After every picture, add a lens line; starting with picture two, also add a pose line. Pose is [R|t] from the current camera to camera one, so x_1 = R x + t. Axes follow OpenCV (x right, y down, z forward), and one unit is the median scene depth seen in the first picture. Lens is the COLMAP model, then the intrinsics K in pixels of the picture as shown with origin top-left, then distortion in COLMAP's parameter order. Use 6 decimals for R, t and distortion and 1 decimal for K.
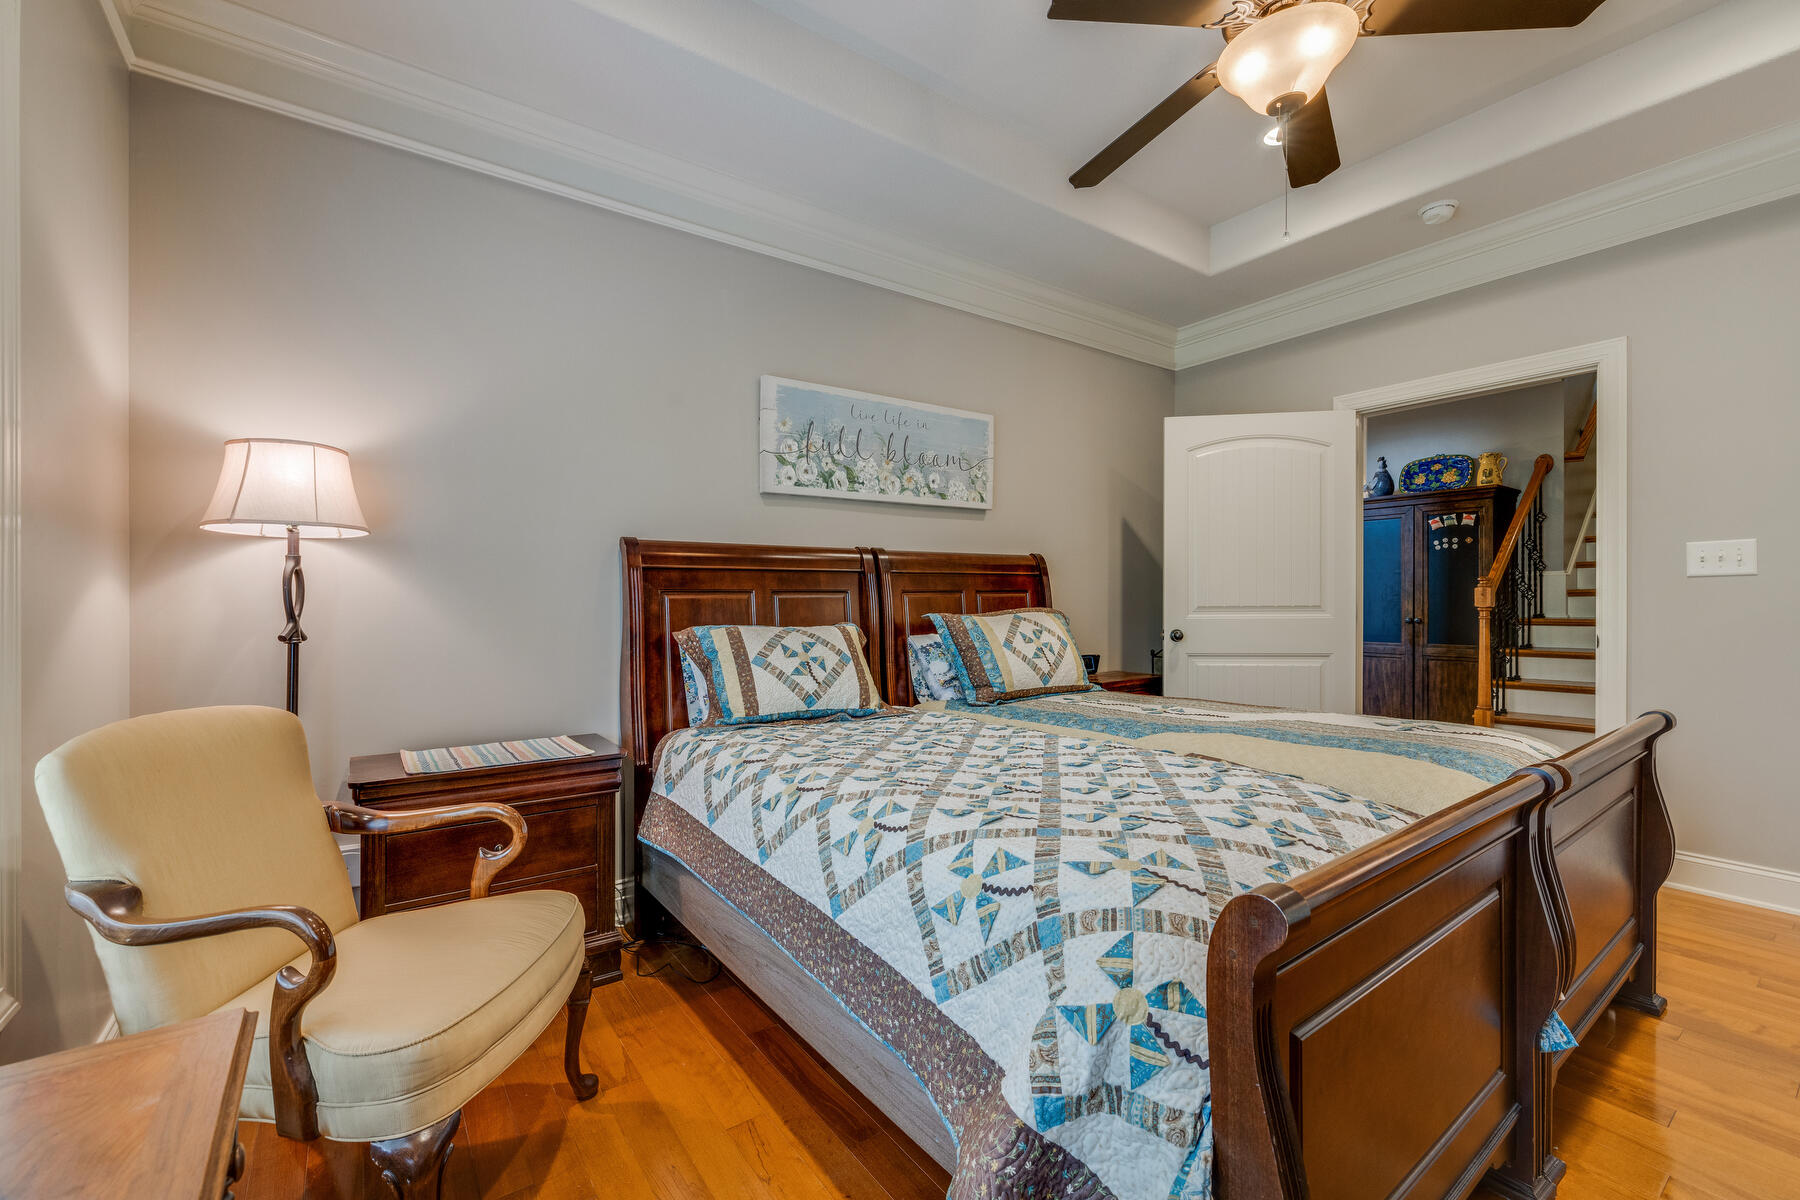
lens RADIAL K [[749.8, 0, 906.7], [0, 749.8, 599.3], [0, 0, 1]] dist [0.000607, -0.000169]
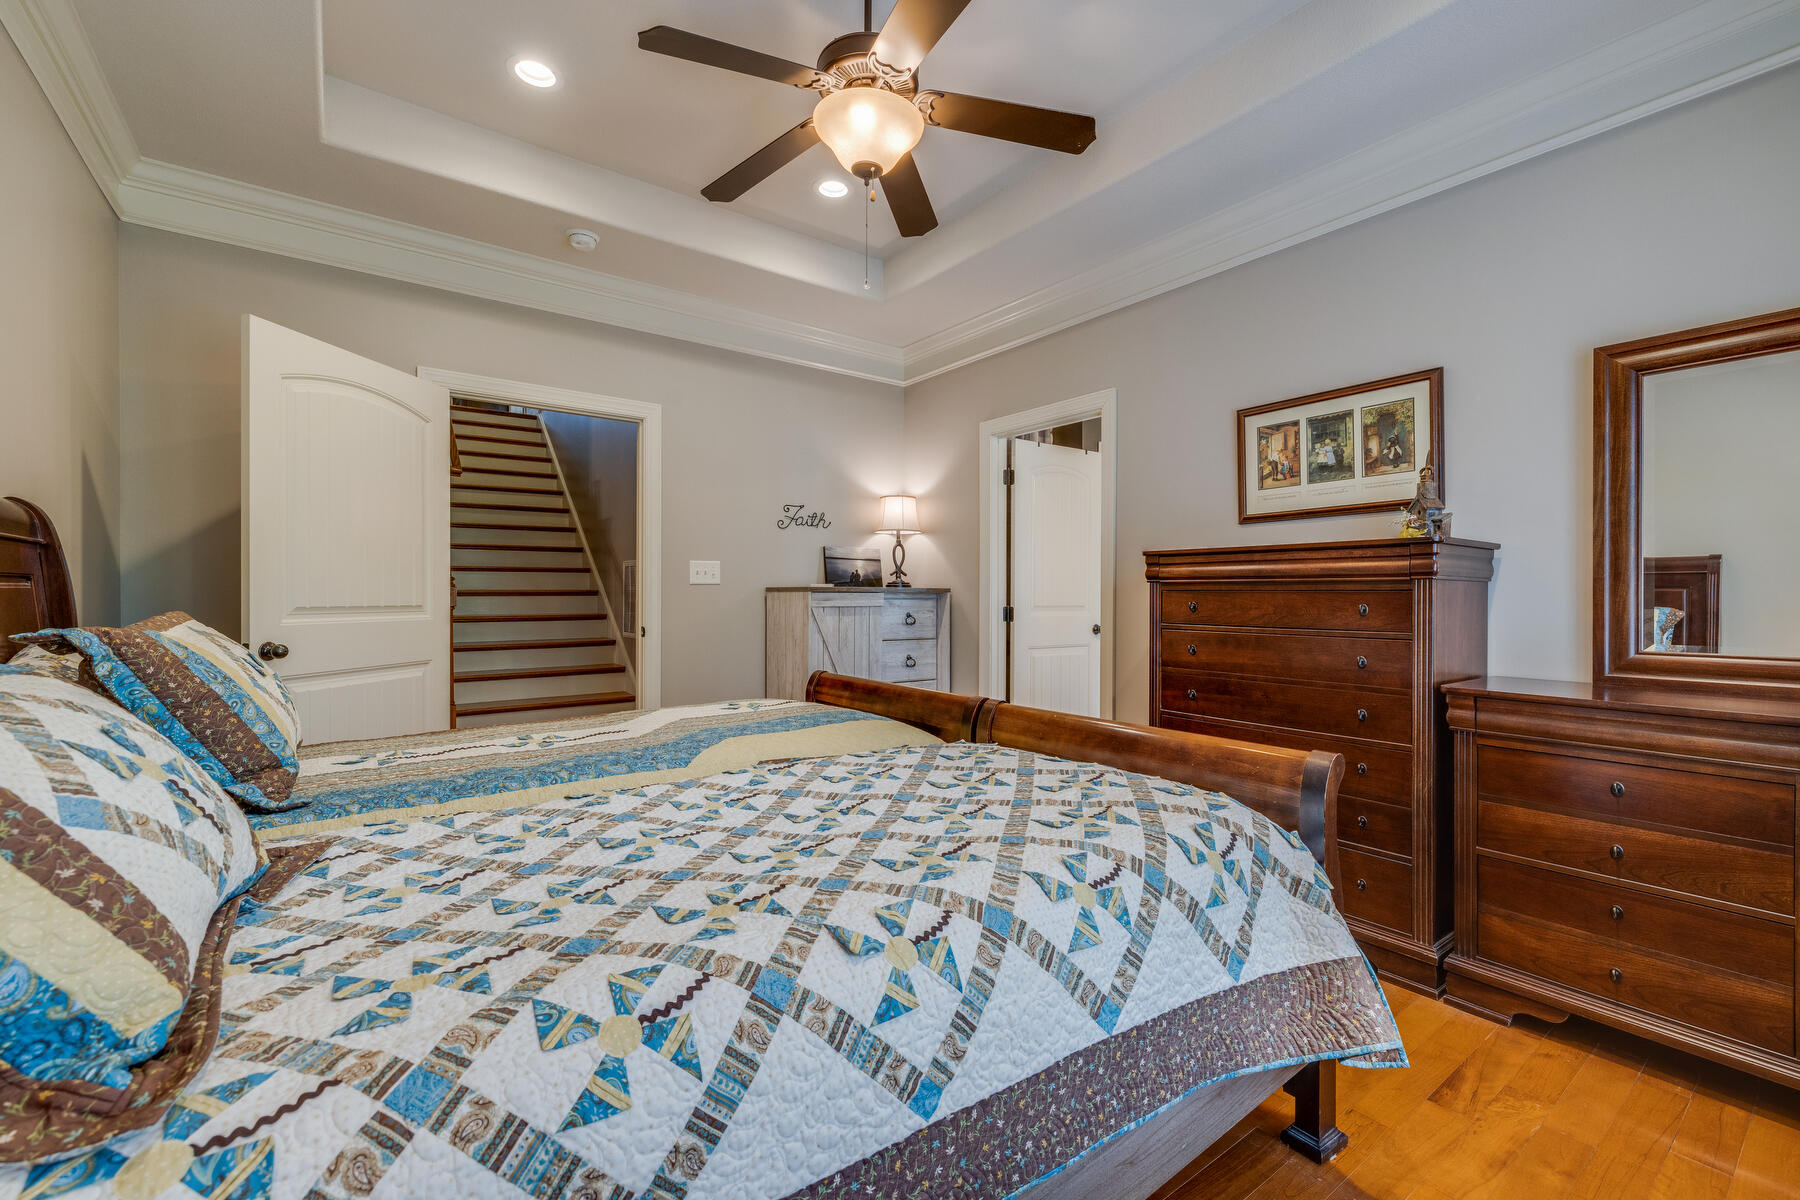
lens RADIAL K [[749.8, 0, 906.7], [0, 749.8, 599.3], [0, 0, 1]] dist [0.000607, -0.000169]
pose [[-0.001976, 0.004310, 0.999989, -0.594201], [-0.005219, 0.999977, -0.004320, 0.004372], [-0.999984, -0.005228, -0.001954, 0.862352]]
